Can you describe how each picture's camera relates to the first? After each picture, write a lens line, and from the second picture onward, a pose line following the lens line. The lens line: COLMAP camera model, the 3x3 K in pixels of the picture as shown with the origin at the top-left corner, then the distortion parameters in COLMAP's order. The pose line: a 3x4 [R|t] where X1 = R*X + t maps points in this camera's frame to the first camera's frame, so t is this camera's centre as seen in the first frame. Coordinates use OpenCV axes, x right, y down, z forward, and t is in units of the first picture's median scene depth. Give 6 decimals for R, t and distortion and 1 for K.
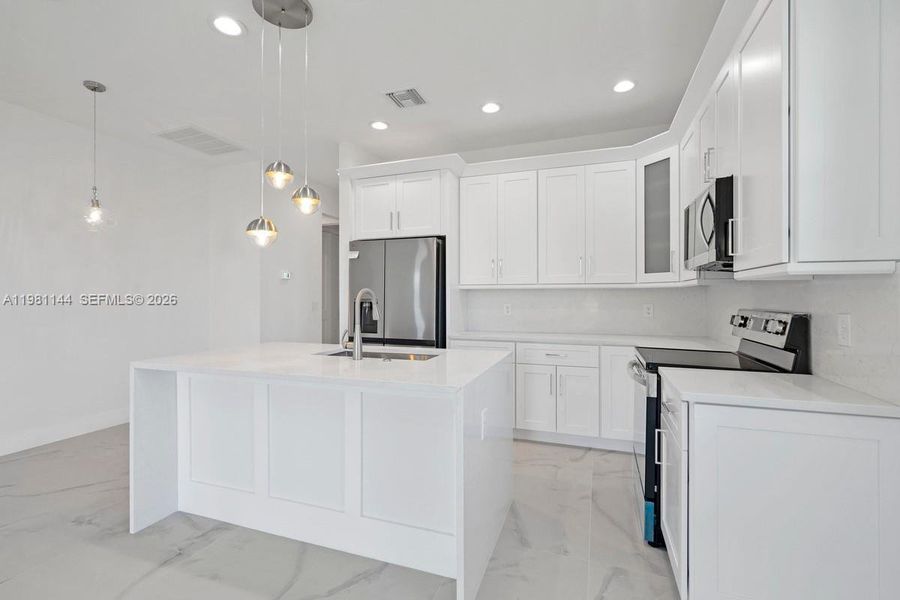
lens RADIAL K [[410.8, 0, 450.1], [0, 410.8, 297.4], [0, 0, 1]] dist [-0.000993, 0.000465]
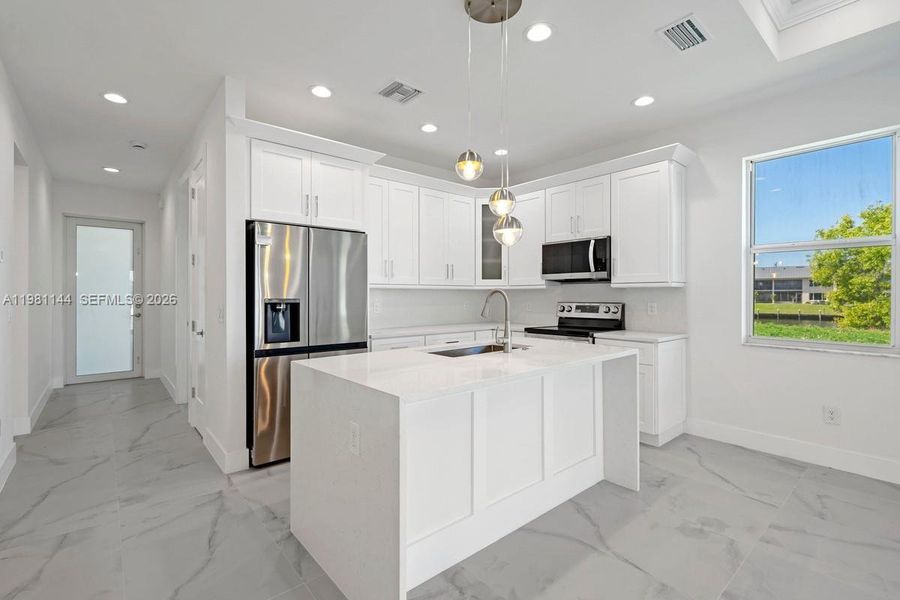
lens RADIAL K [[417.5, 0, 445.5], [0, 417.5, 294.2], [0, 0, 1]] dist [0.010700, 0.000123]
pose [[0.489045, 0.001237, 0.872258, -0.778459], [0.003411, 0.999989, -0.003331, -0.001841], [-0.872252, 0.004604, 0.489035, 0.355923]]
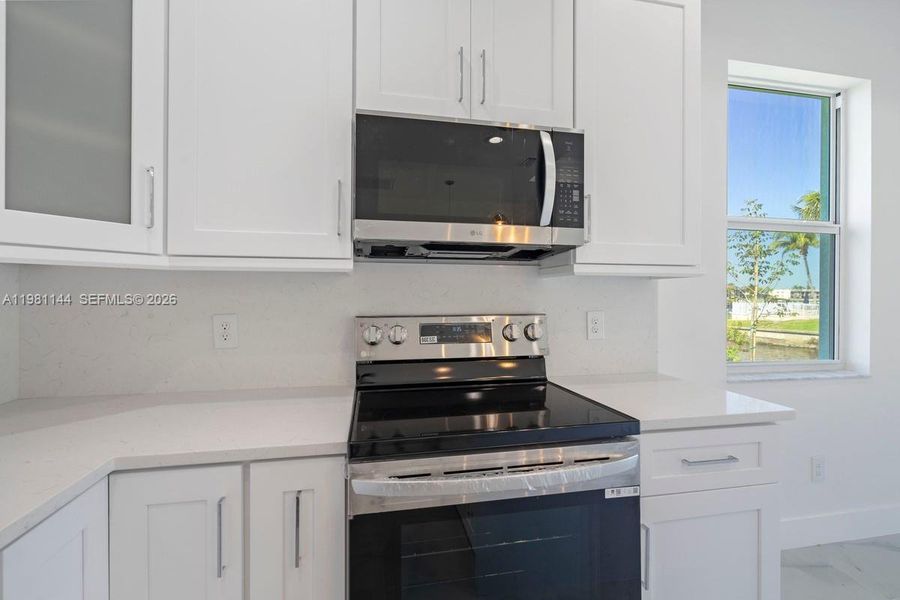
lens RADIAL K [[417.5, 0, 445.5], [0, 417.5, 294.2], [0, 0, 1]] dist [0.010700, 0.000123]
pose [[-0.524659, 0.002636, 0.851309, 0.076011], [-0.001090, 0.999992, -0.003768, -0.000835], [-0.851312, -0.002905, -0.524652, 0.810879]]
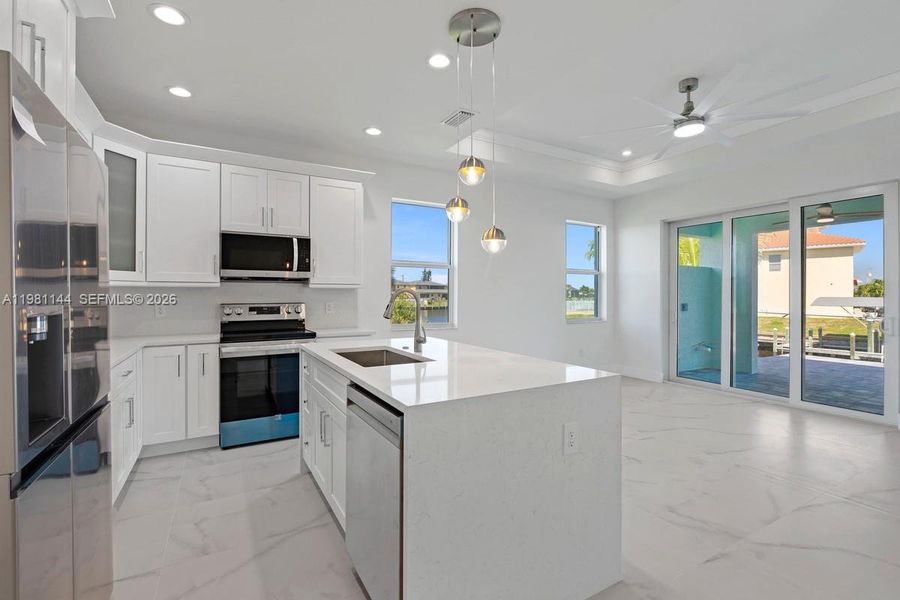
lens RADIAL K [[410.8, 0, 450.1], [0, 410.8, 297.4], [0, 0, 1]] dist [-0.000993, 0.000465]
pose [[-0.762291, -0.001853, 0.647232, -0.609838], [0.001093, 0.999991, 0.004150, -0.000365], [-0.647234, 0.003871, -0.762282, 1.074313]]
